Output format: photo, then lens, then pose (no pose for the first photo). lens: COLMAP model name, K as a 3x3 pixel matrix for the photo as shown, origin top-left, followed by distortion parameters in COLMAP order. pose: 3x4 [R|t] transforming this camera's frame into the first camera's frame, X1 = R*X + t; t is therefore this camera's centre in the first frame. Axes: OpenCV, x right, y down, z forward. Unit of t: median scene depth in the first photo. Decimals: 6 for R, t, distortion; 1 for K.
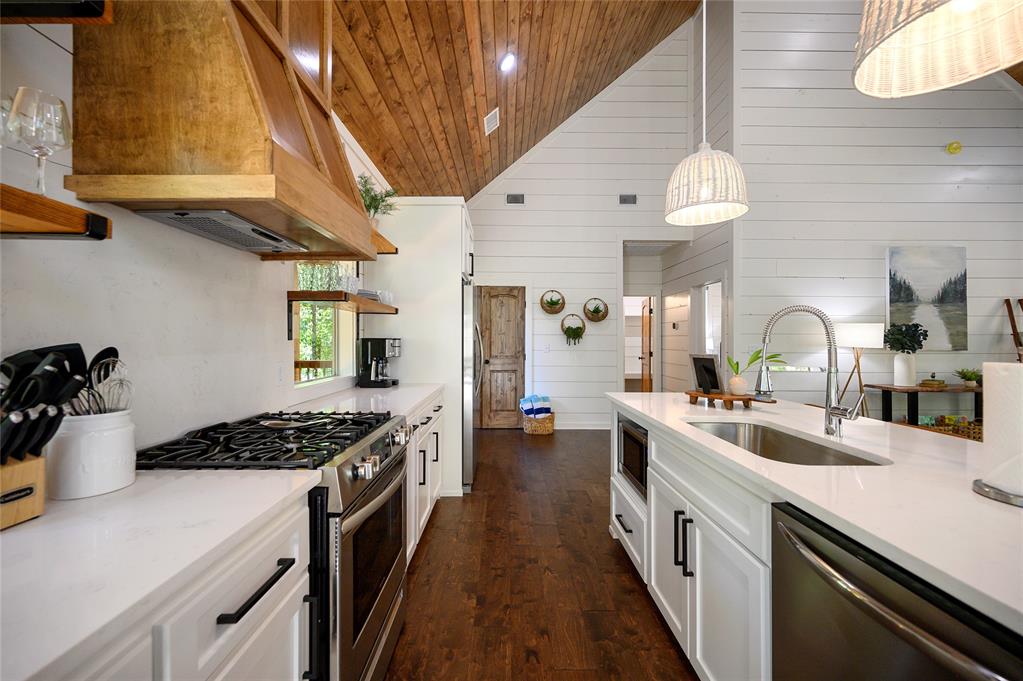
lens RADIAL K [[412.4, 0, 501.1], [0, 412.4, 328.2], [0, 0, 1]] dist [-0.001929, -0.000160]
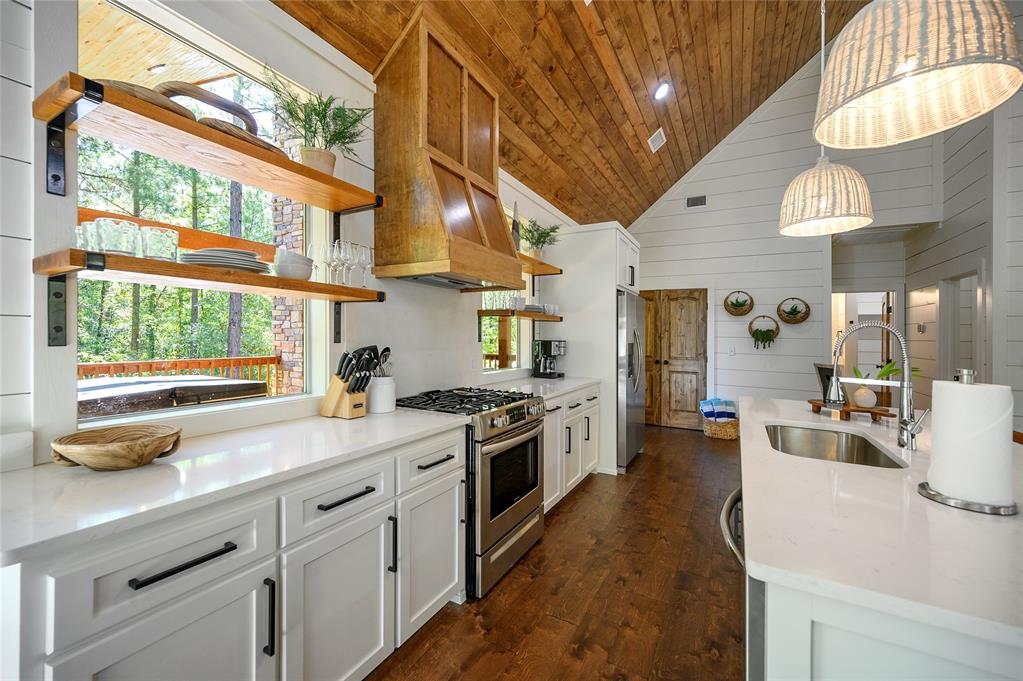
lens RADIAL K [[412.4, 0, 501.1], [0, 412.4, 328.2], [0, 0, 1]] dist [-0.001929, -0.000160]
pose [[0.868352, 0.003121, -0.495939, 0.206691], [0.000683, 0.999972, 0.007489, -0.022356], [0.495948, -0.006841, 0.868325, -0.186717]]
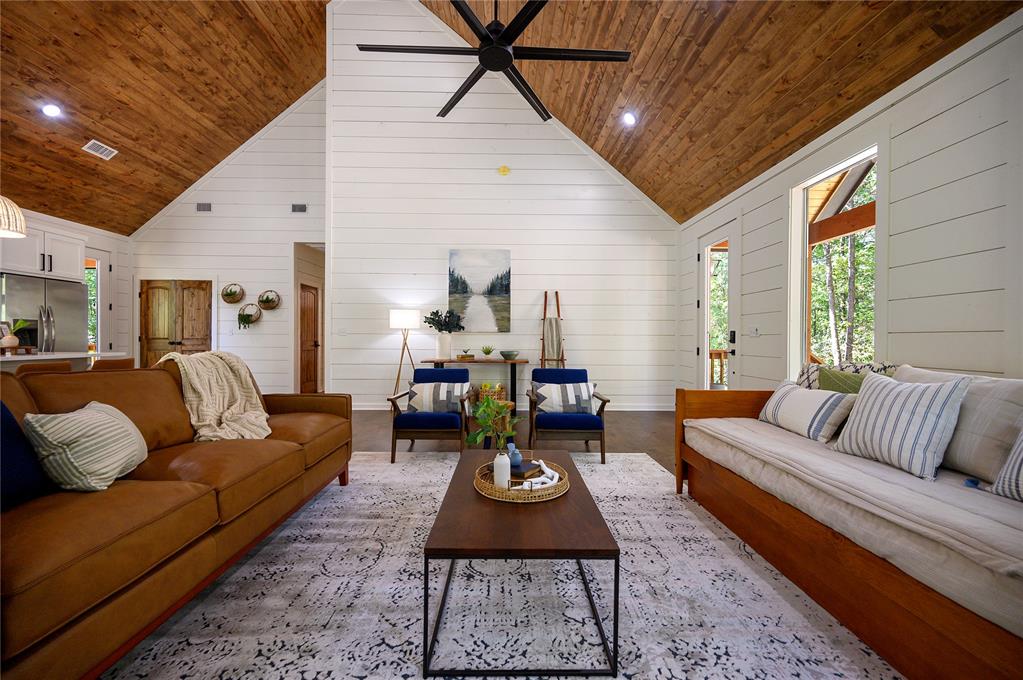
lens RADIAL K [[421.9, 0, 503.8], [0, 421.9, 327.8], [0, 0, 1]] dist [0.000394, 0.000658]
pose [[0.999950, 0.002486, 0.009668, 1.542466], [-0.002552, 0.999974, 0.006801, 0.044633], [-0.009651, -0.006826, 0.999930, -0.405804]]
